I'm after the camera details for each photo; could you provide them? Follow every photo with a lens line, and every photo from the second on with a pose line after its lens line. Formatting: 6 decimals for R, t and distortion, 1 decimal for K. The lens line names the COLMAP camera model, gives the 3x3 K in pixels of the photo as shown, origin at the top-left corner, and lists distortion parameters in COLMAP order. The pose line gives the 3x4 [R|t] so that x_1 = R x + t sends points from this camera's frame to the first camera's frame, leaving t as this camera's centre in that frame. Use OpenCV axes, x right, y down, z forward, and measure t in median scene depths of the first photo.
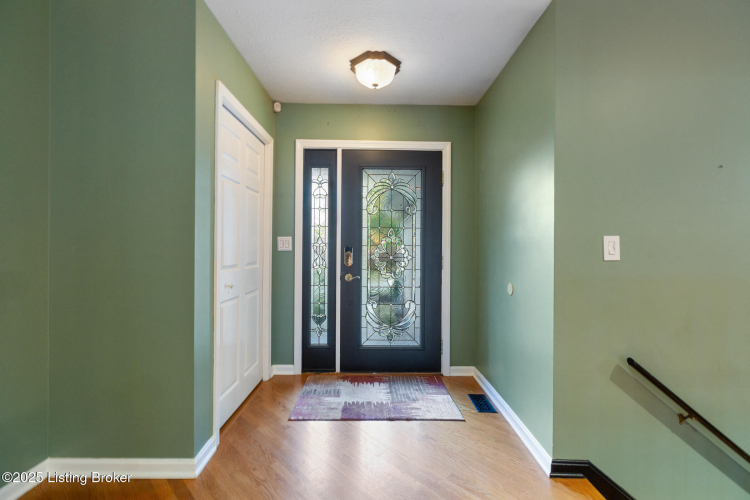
lens RADIAL K [[338.5, 0, 375.0], [0, 338.5, 250.0], [0, 0, 1]] dist [-0.002258, 0.000056]
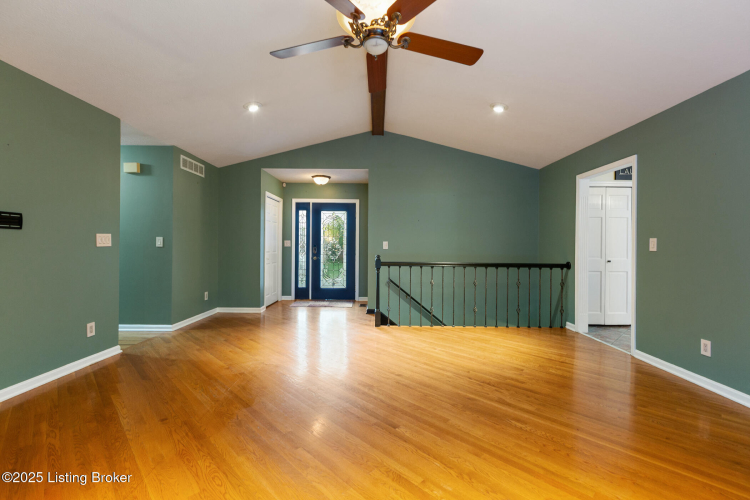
lens RADIAL K [[338.5, 0, 375.0], [0, 338.5, 250.0], [0, 0, 1]] dist [-0.002258, 0.000056]
pose [[1.000000, 0.000227, -0.000384, 0.333221], [-0.000224, 0.999975, 0.007034, 0.009215], [0.000386, -0.007034, 0.999975, -1.314542]]
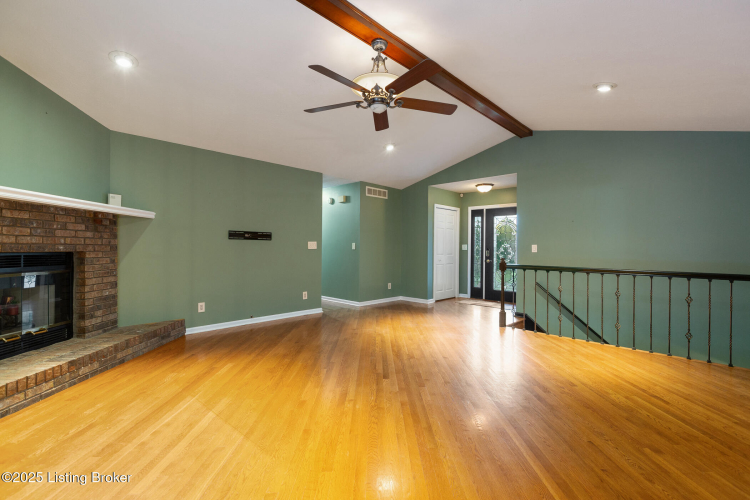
lens RADIAL K [[338.5, 0, 375.0], [0, 338.5, 250.0], [0, 0, 1]] dist [-0.002258, 0.000056]
pose [[0.716151, 0.002610, -0.697940, 1.052051], [-0.007021, 0.999969, -0.003464, 0.016596], [0.697910, 0.007381, 0.716147, -1.337268]]
